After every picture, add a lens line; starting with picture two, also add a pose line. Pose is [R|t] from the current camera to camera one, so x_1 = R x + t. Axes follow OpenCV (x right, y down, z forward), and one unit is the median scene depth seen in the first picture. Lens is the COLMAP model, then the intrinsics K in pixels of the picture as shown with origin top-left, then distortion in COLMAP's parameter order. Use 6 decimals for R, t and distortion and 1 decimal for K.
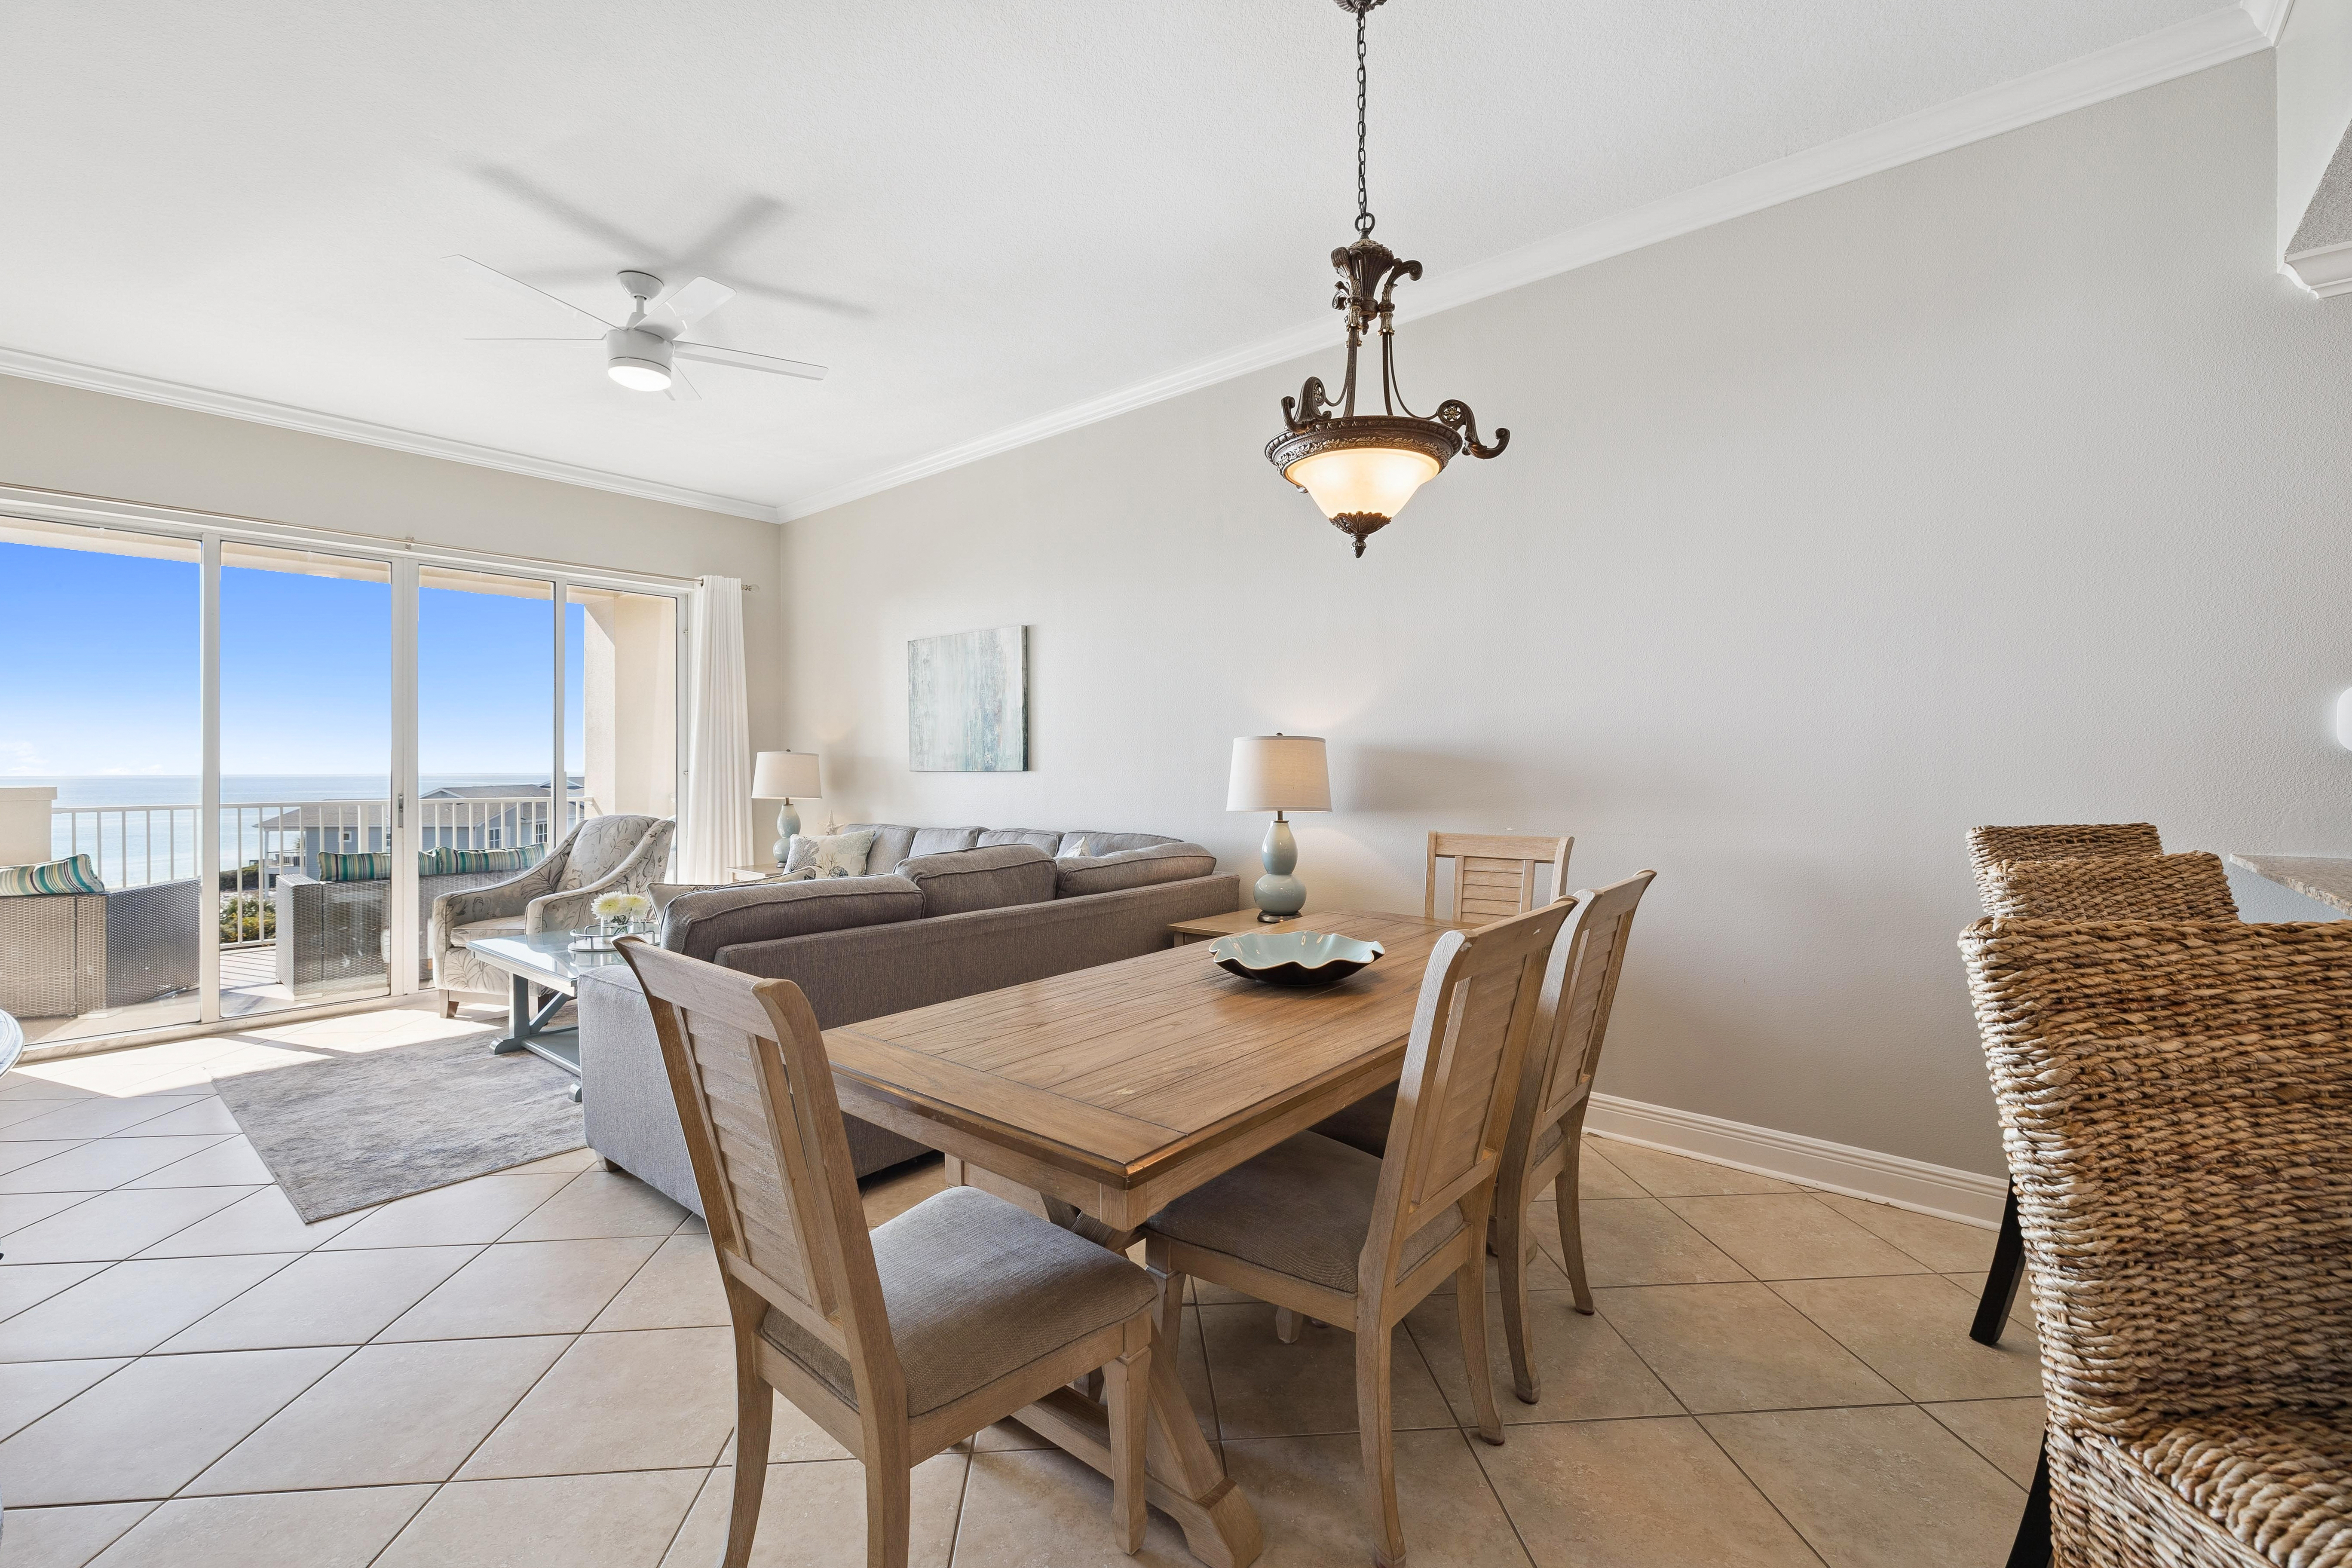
lens RADIAL K [[1003.3, 0, 1172.8], [0, 1003.3, 770.7], [0, 0, 1]] dist [0.009877, -0.001194]
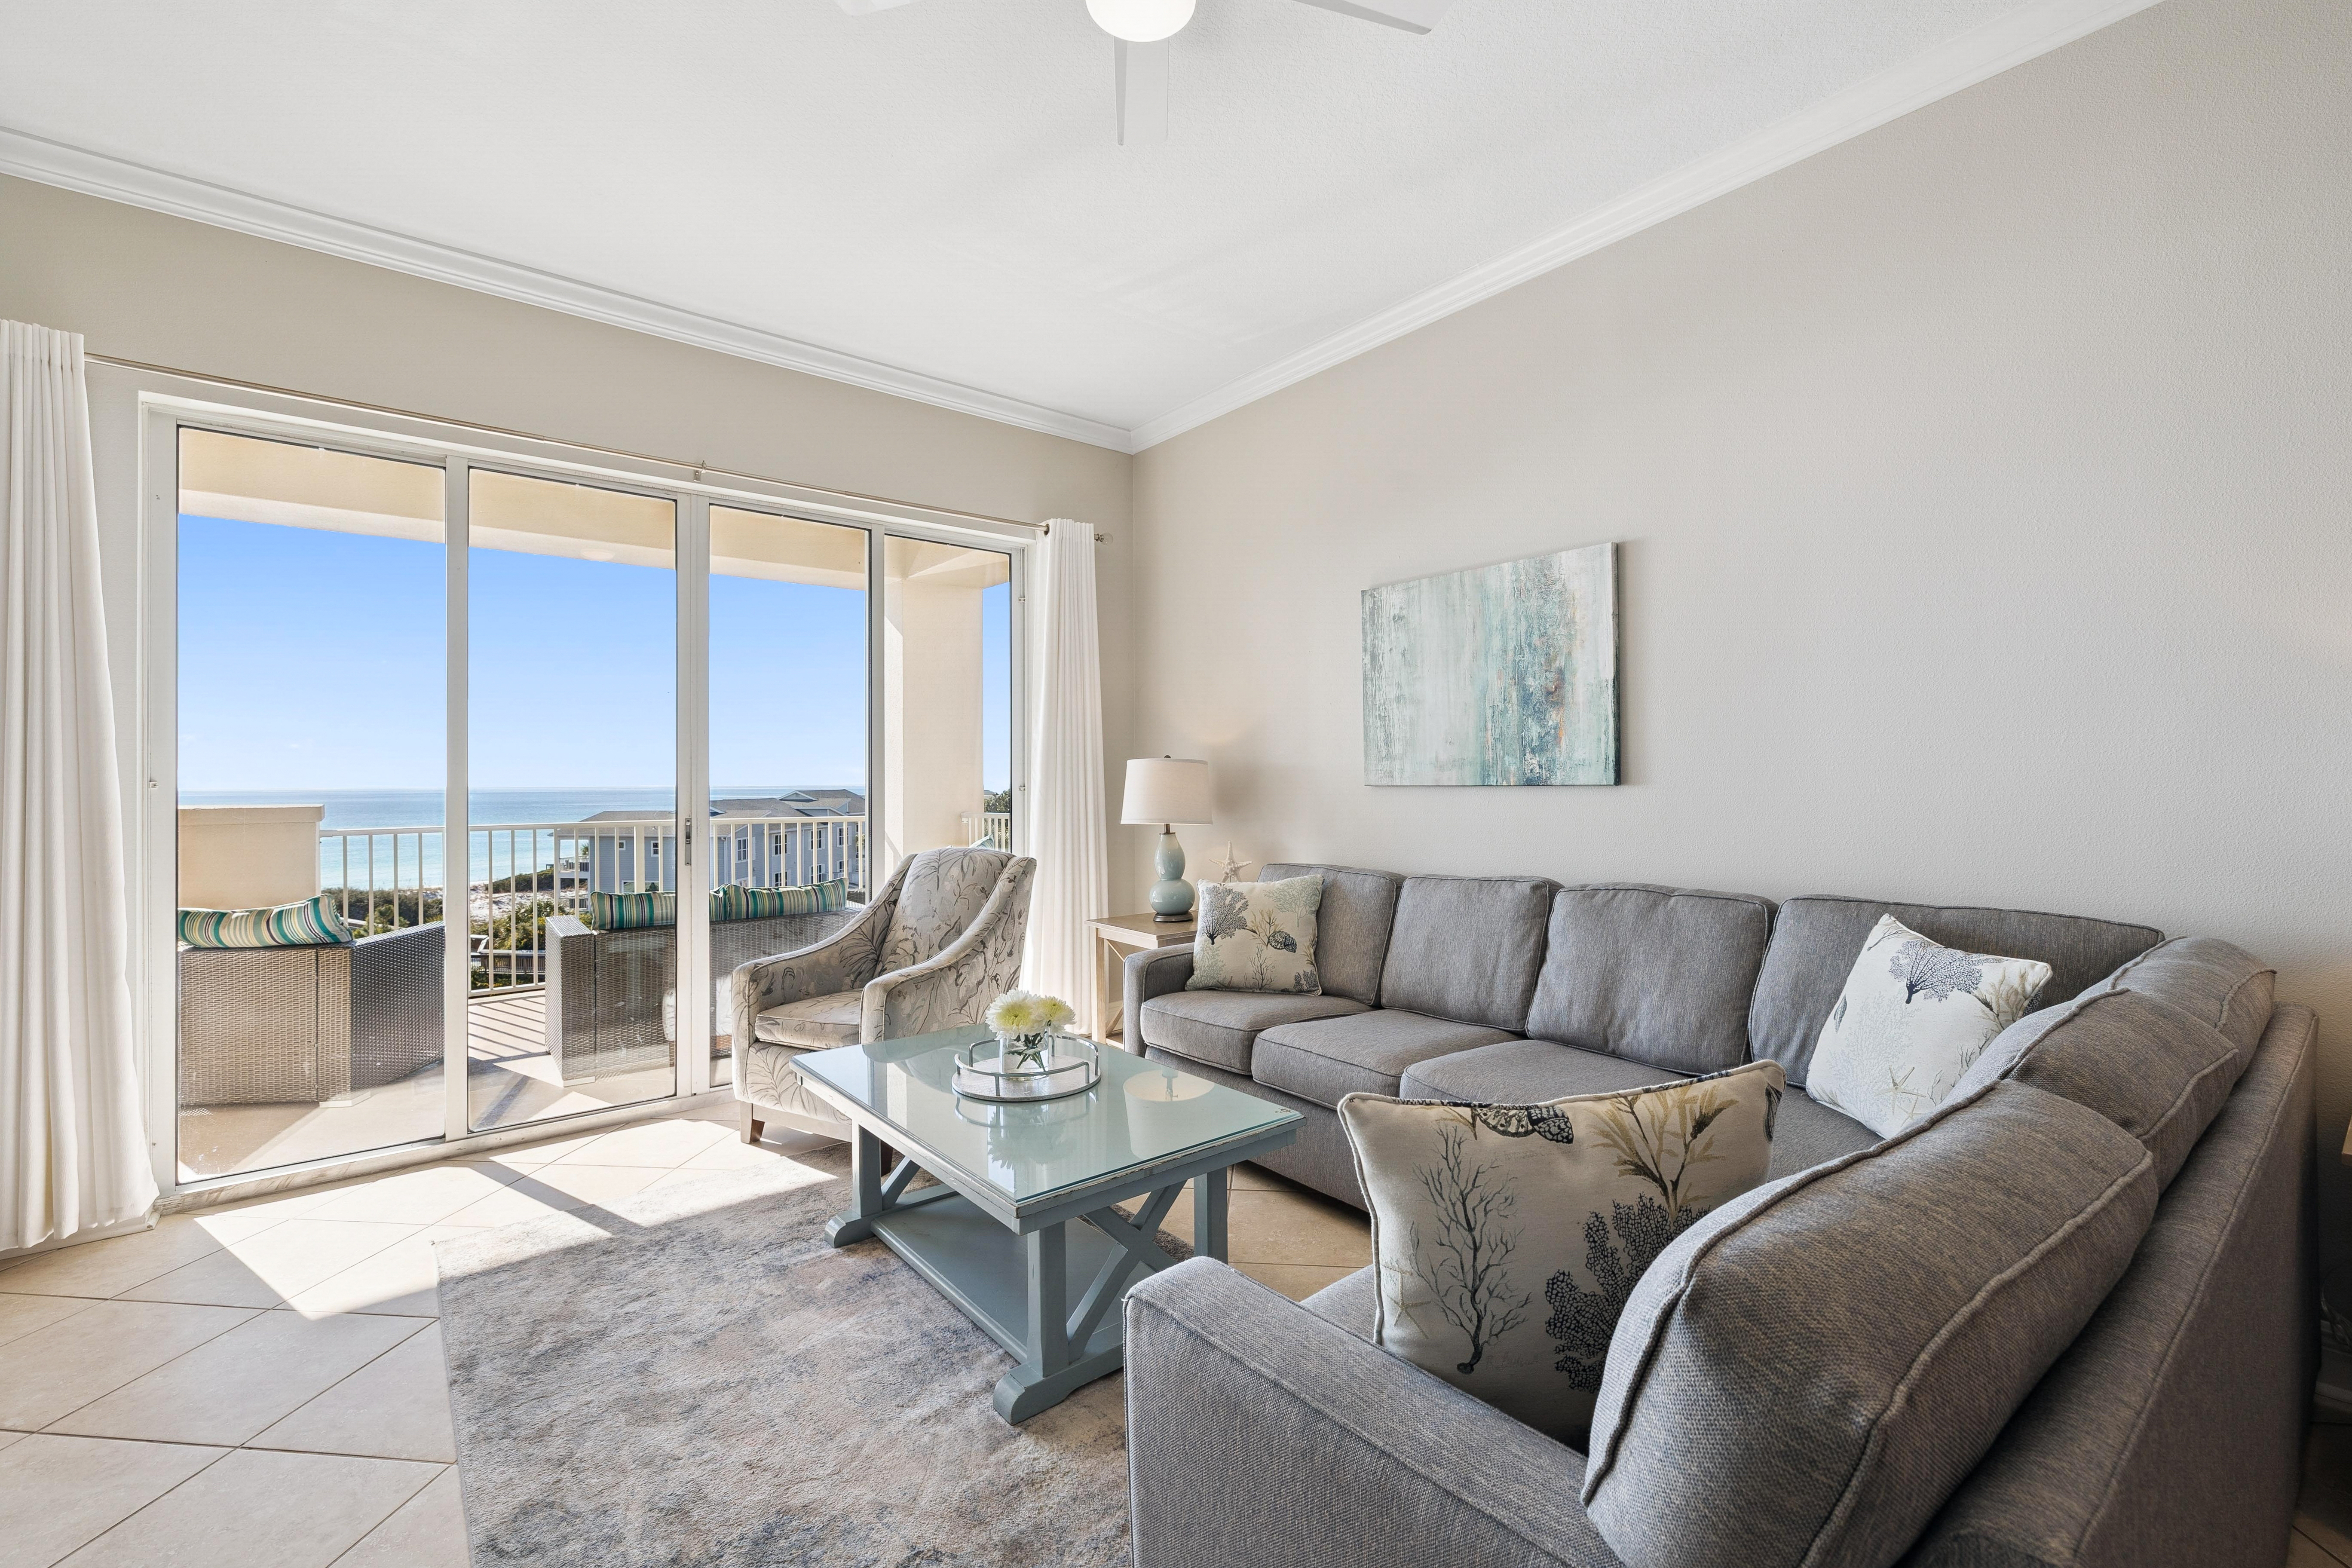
lens RADIAL K [[1003.3, 0, 1173.1], [0, 1003.3, 780.6], [0, 0, 1]] dist [0.009877, -0.001194]
pose [[0.983078, -0.002223, -0.183173, -0.280848], [0.001669, 0.999994, -0.003178, -0.001262], [0.183179, 0.002818, 0.983076, 0.341362]]
